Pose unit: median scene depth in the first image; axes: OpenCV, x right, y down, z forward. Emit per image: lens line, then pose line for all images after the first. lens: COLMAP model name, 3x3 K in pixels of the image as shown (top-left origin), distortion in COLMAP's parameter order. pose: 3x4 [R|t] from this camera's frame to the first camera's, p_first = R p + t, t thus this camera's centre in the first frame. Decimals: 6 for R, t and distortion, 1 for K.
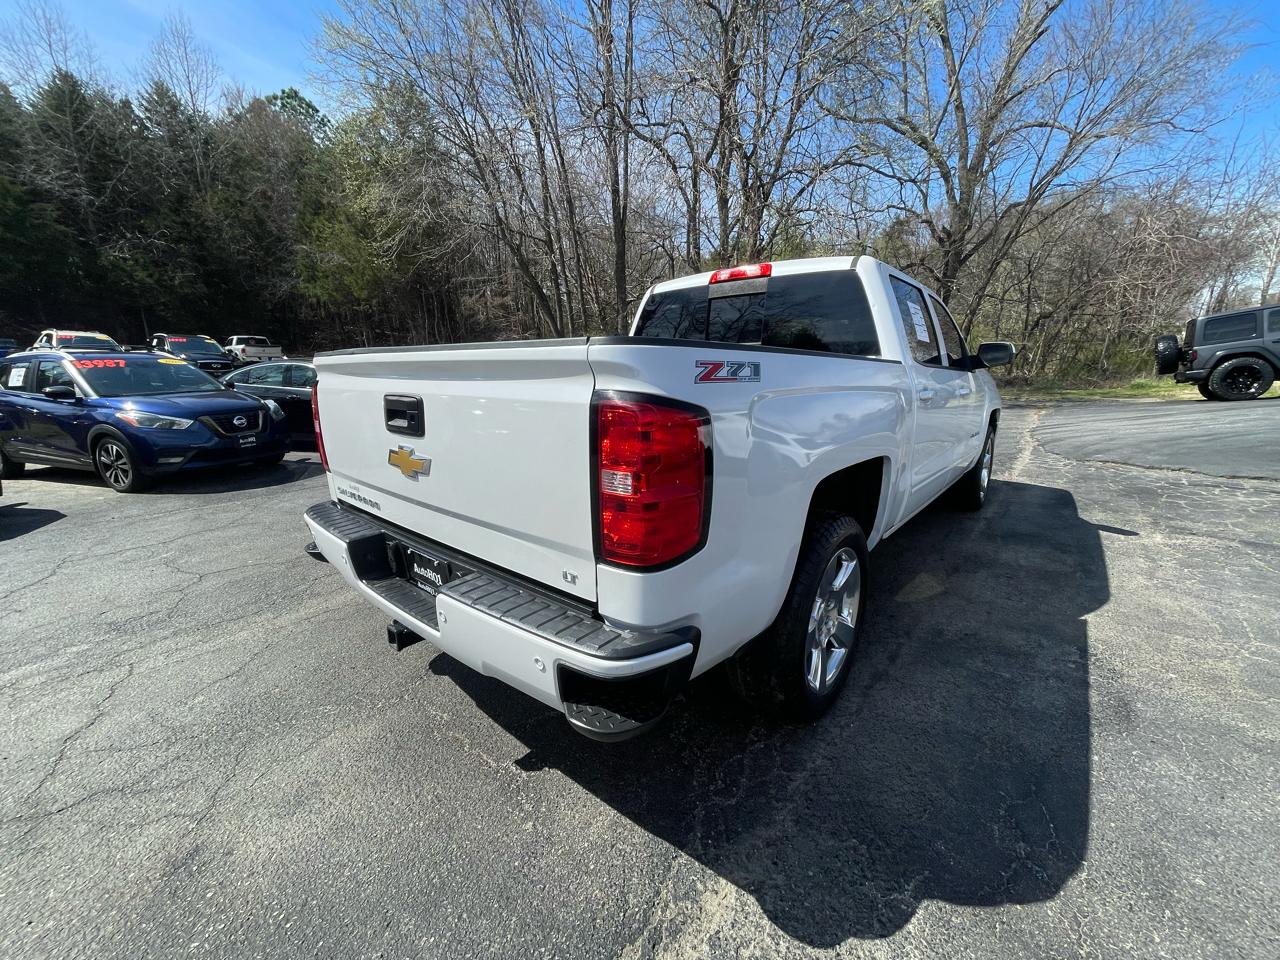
lens RADIAL K [[516.4, 0, 641.8], [0, 516.4, 487.7], [0, 0, 1]] dist [-0.000569, -0.000707]
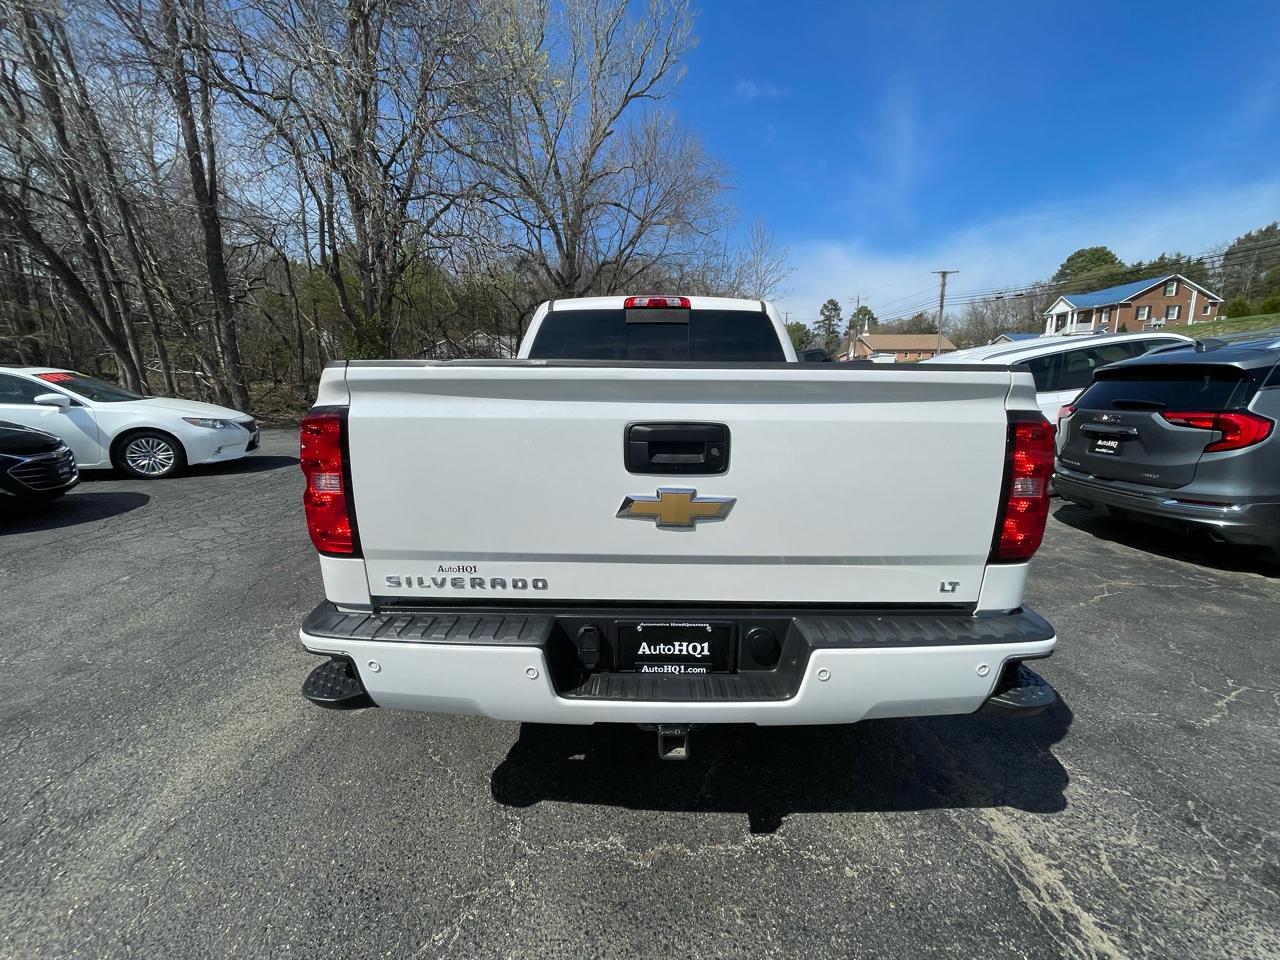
lens RADIAL K [[516.4, 0, 639.1], [0, 516.4, 483.6], [0, 0, 1]] dist [-0.000569, -0.000707]
pose [[0.766140, -0.107407, 0.633635, -0.627251], [0.138609, 0.990347, 0.000278, -0.060500], [-0.627548, 0.087615, 0.773632, 0.273371]]
